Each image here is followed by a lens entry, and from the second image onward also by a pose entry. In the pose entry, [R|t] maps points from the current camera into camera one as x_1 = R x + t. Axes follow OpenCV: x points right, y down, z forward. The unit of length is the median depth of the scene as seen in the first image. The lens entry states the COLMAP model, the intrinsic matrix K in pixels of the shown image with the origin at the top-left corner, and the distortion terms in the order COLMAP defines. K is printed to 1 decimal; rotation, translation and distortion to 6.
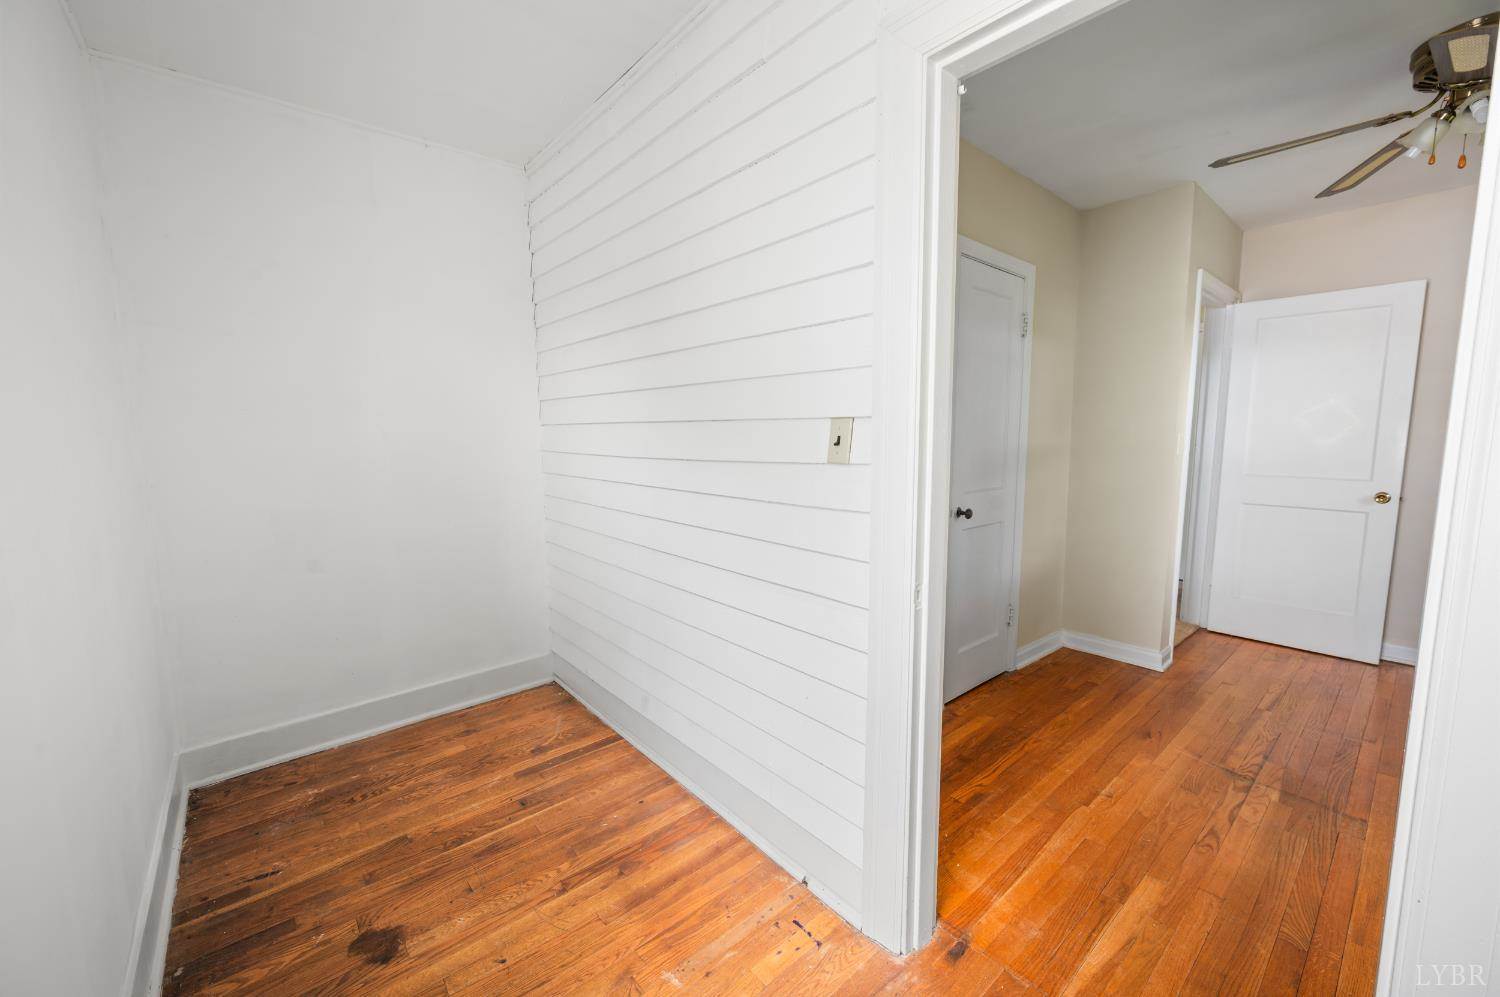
lens RADIAL K [[588.6, 0, 748.5], [0, 588.6, 497.8], [0, 0, 1]] dist [-0.001391, -0.000290]
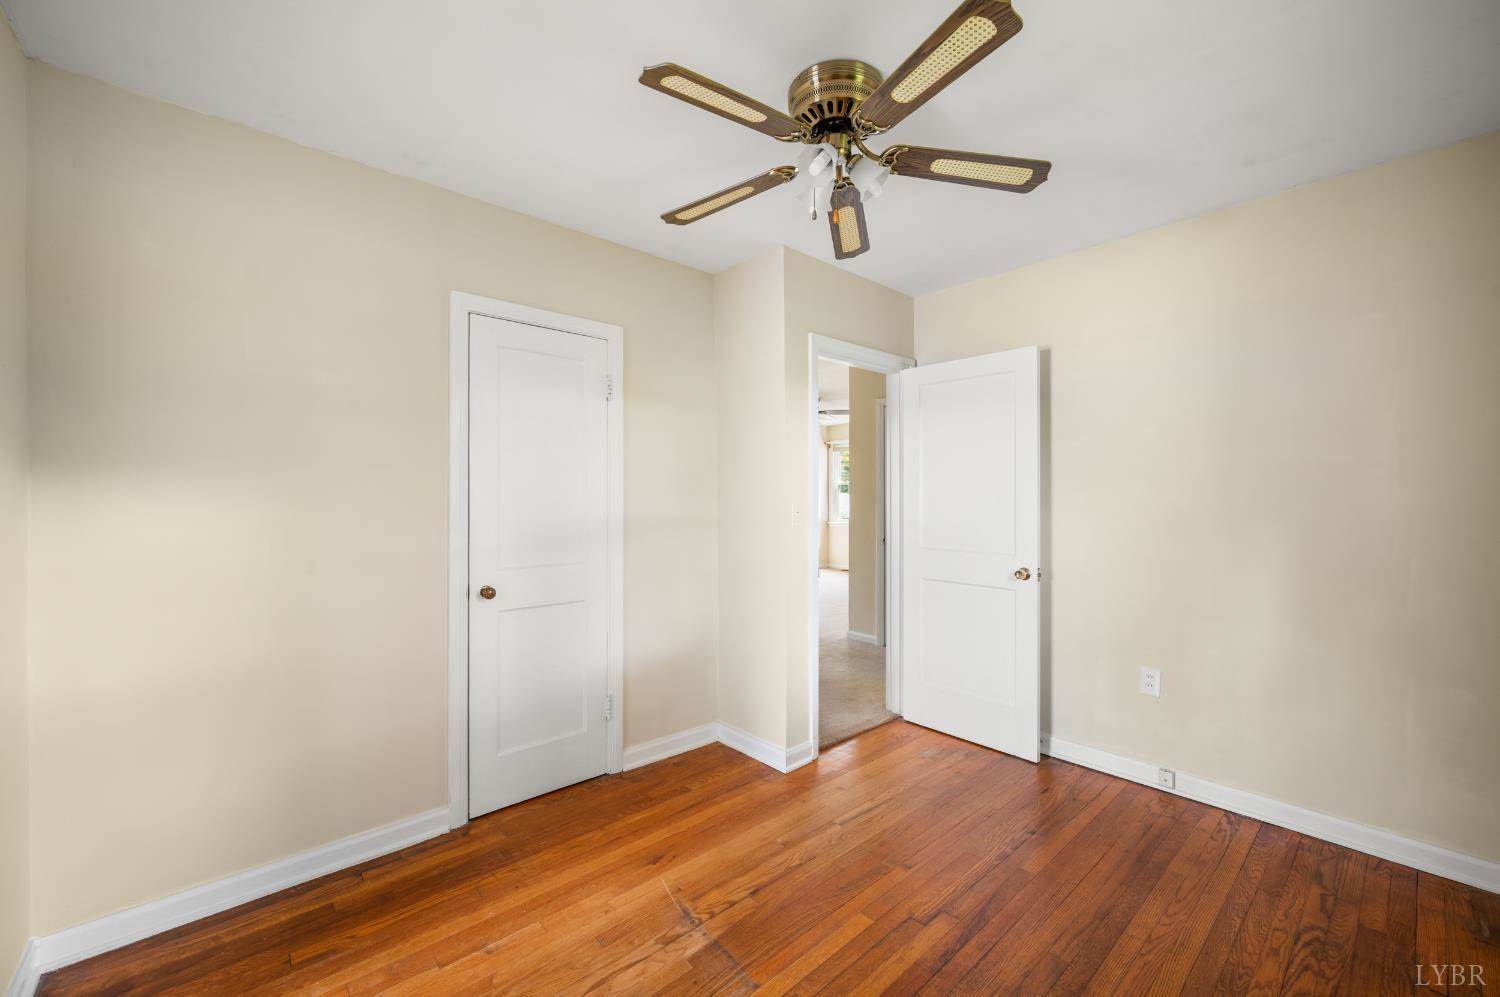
lens RADIAL K [[593.3, 0, 750.3], [0, 593.3, 495.9], [0, 0, 1]] dist [-0.001662, -0.000248]
pose [[0.999634, 0.003770, 0.026789, 0.739677], [-0.000690, 0.993476, -0.114039, -0.017549], [-0.027044, 0.113979, 0.993115, 0.085983]]
